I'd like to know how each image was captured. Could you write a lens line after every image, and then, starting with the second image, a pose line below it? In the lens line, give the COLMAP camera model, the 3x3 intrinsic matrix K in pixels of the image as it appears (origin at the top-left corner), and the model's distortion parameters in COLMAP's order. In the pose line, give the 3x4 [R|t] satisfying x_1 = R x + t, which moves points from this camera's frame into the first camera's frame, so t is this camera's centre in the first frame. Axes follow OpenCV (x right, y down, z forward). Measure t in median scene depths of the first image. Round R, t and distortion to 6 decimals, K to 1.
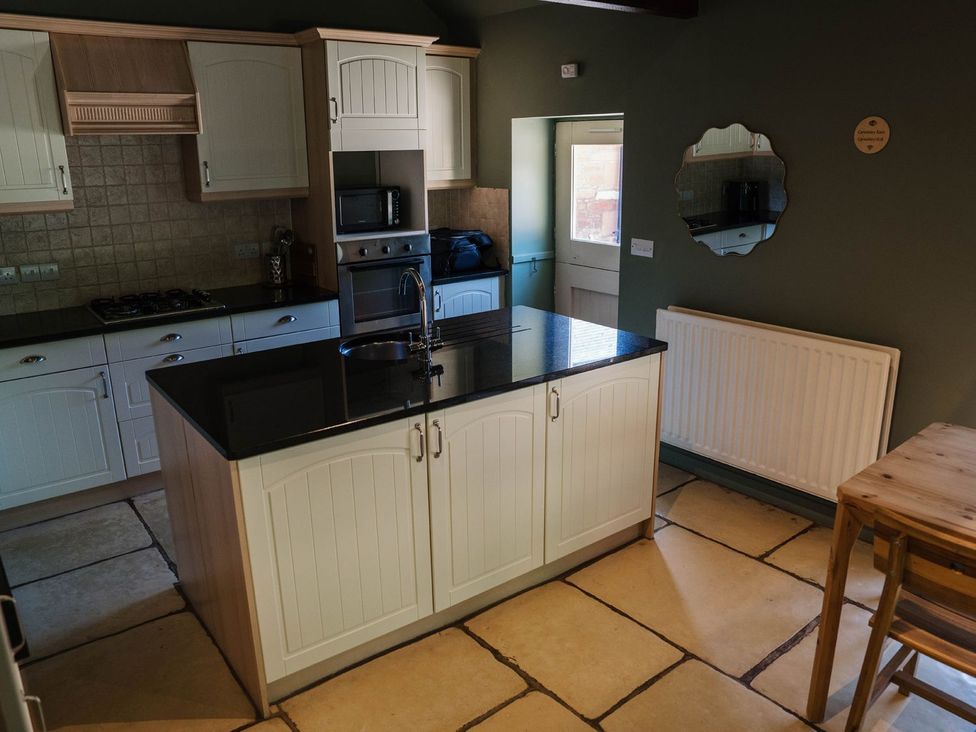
lens RADIAL K [[748.4, 0, 490.1], [0, 748.4, 369.4], [0, 0, 1]] dist [-0.127162, 0.102321]
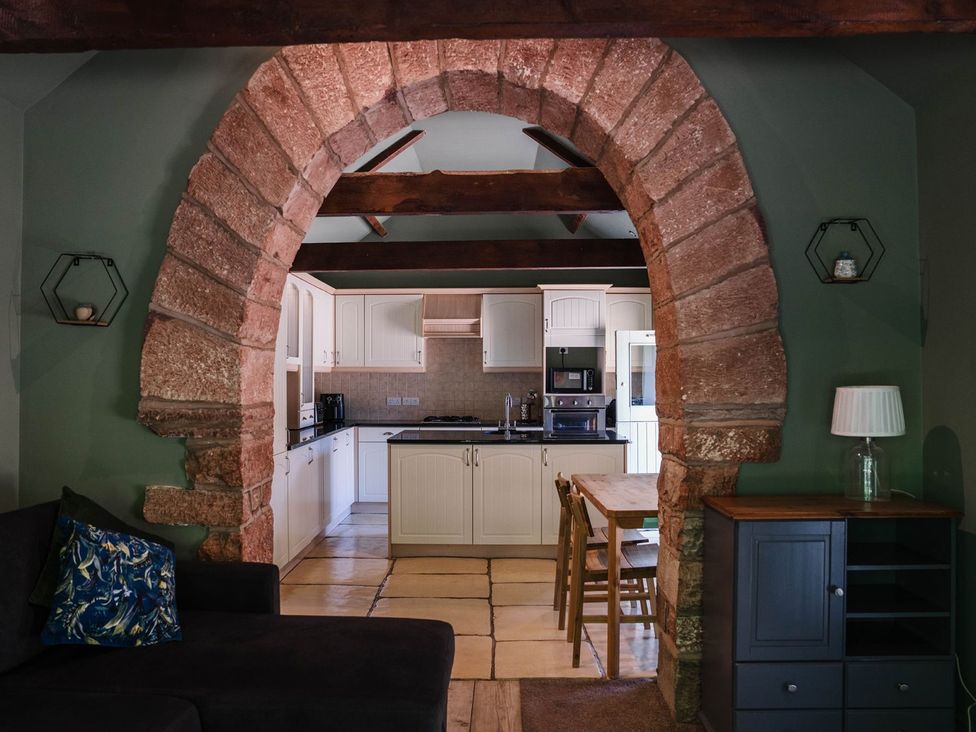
lens RADIAL K [[748.4, 0, 490.1], [0, 748.4, 369.4], [0, 0, 1]] dist [-0.127162, 0.102321]
pose [[0.780276, 0.002077, -0.625432, 0.909329], [-0.185650, 0.955693, -0.228440, 0.228623], [0.597246, 0.294358, 0.746090, -0.502849]]
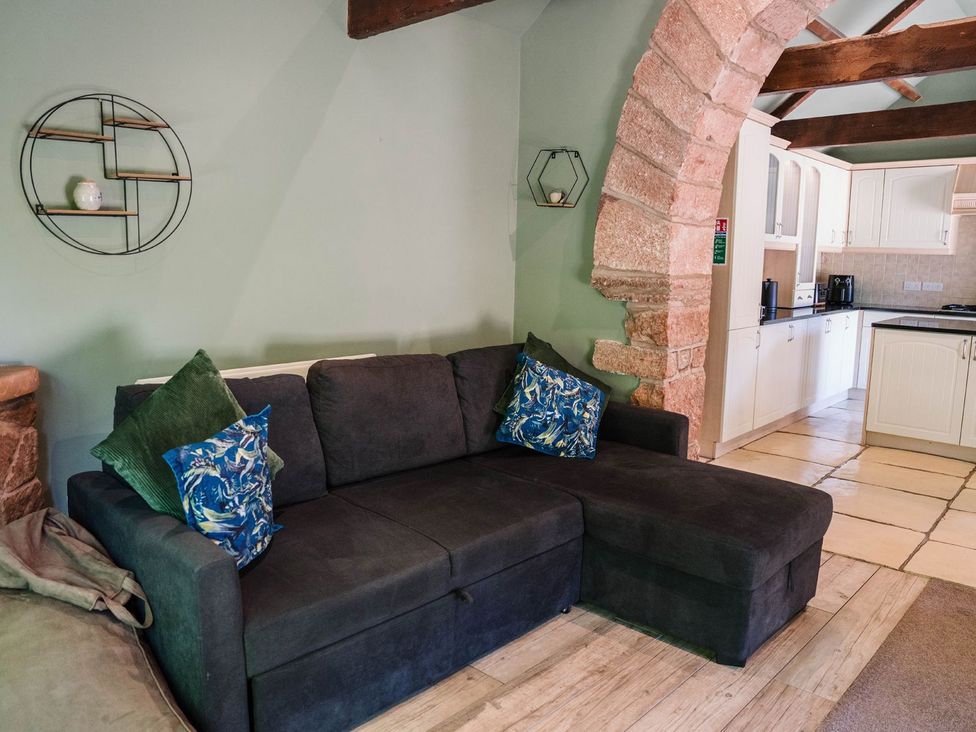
lens RADIAL K [[748.4, 0, 490.1], [0, 748.4, 369.4], [0, 0, 1]] dist [-0.127162, 0.102321]
pose [[0.163315, 0.163967, -0.972853, 1.071655], [-0.298029, 0.948223, 0.109785, 0.209265], [0.940482, 0.272009, 0.203726, -0.421584]]
